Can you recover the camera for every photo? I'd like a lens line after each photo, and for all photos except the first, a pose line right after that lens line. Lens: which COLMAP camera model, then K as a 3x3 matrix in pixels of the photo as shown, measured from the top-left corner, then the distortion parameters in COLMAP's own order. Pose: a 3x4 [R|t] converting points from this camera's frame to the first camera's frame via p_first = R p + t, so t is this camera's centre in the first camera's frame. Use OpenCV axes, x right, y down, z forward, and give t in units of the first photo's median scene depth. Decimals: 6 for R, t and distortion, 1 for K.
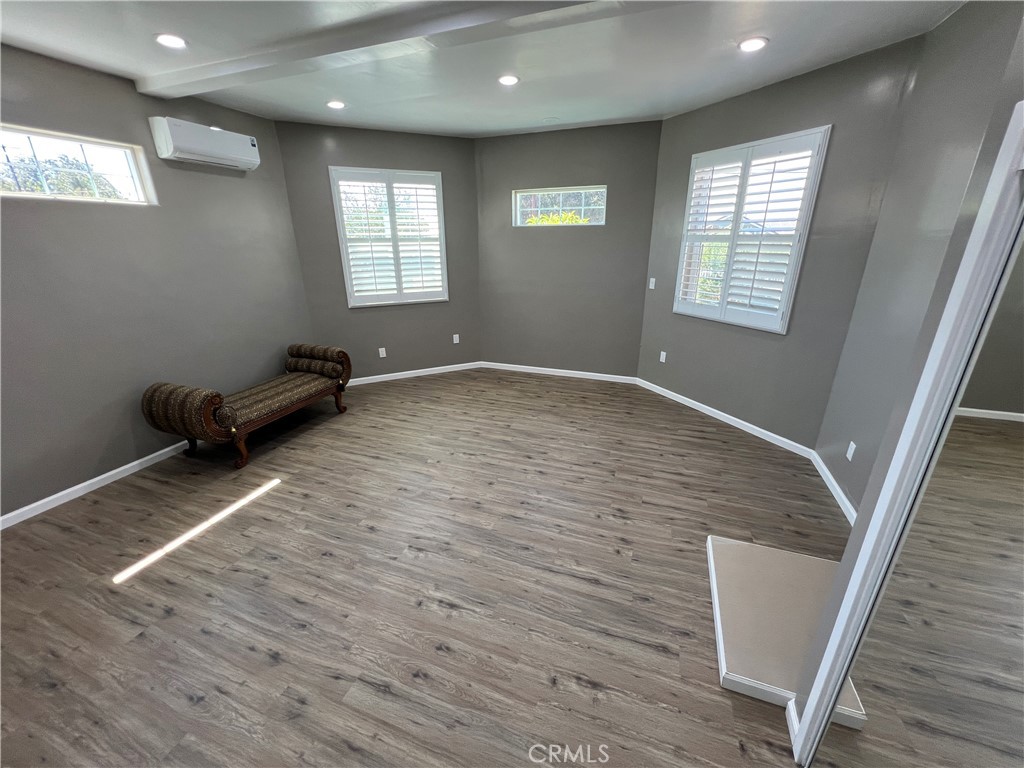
lens RADIAL K [[409.2, 0, 513.2], [0, 409.2, 385.3], [0, 0, 1]] dist [-0.000627, 0.000163]
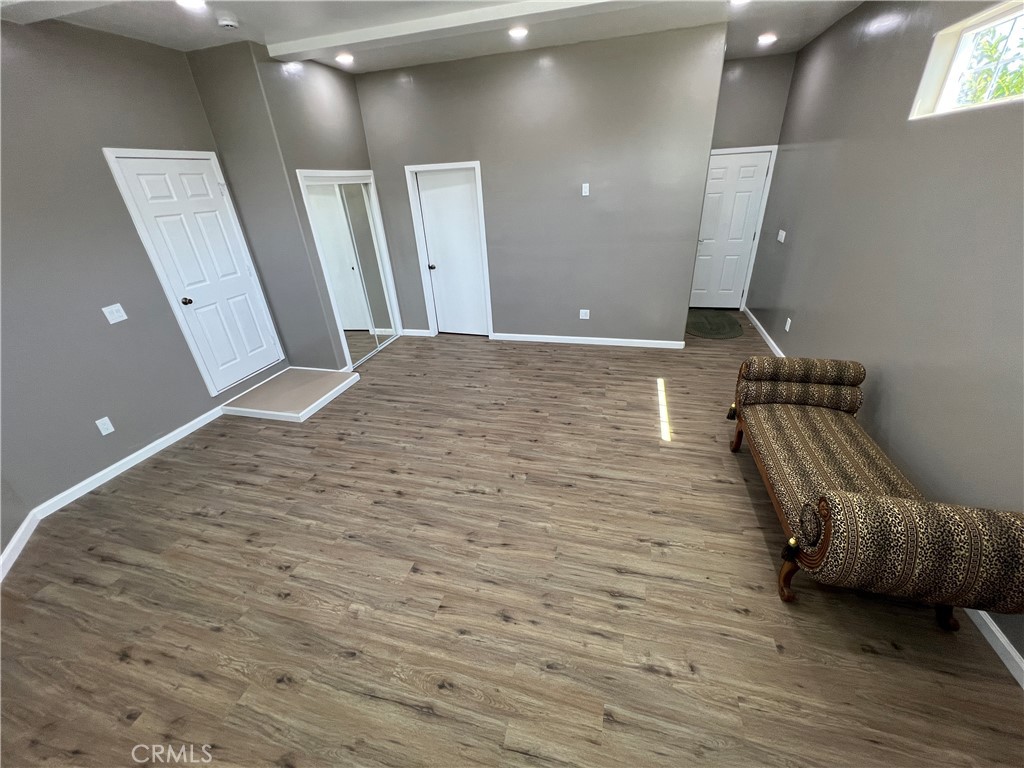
lens RADIAL K [[409.2, 0, 517.5], [0, 409.2, 385.4], [0, 0, 1]] dist [-0.000627, 0.000163]
pose [[-0.993966, 0.094690, -0.055359, -0.162367], [0.024697, 0.684951, 0.728171, -0.532873], [0.106869, 0.722410, -0.683156, 1.410738]]
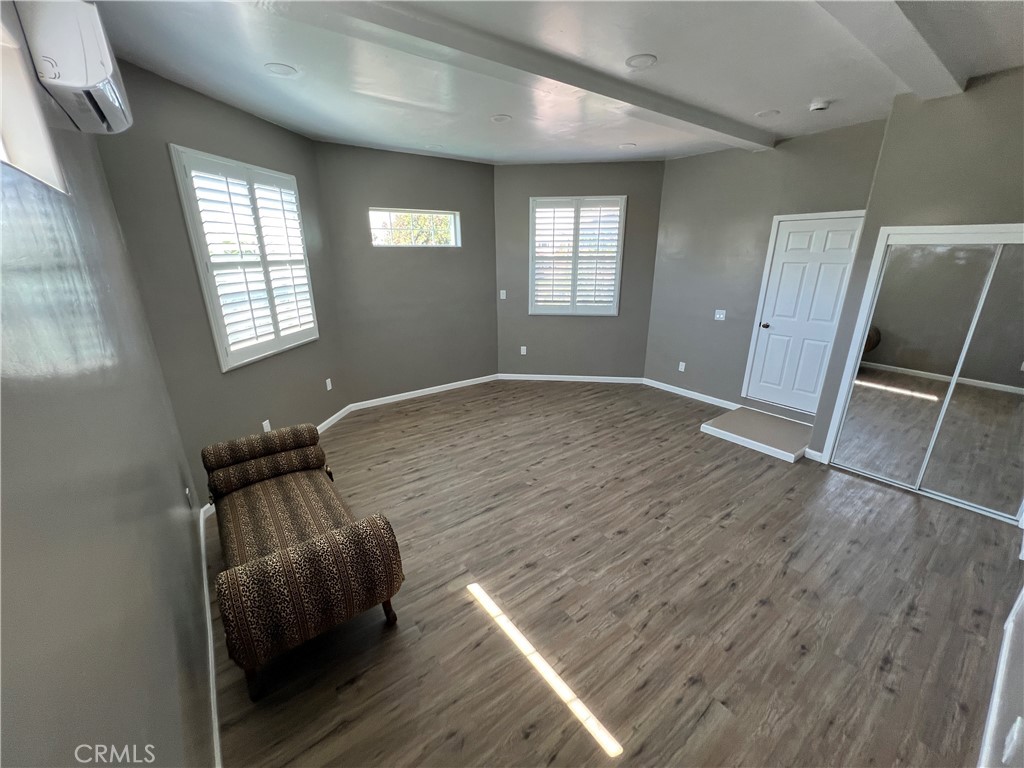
lens RADIAL K [[409.2, 0, 511.1], [0, 409.2, 388.2], [0, 0, 1]] dist [-0.000627, 0.000163]
pose [[0.542395, -0.262735, 0.797984, -0.949226], [0.284714, 0.951118, 0.119632, -0.163719], [-0.790409, 0.162309, 0.590686, 0.404863]]
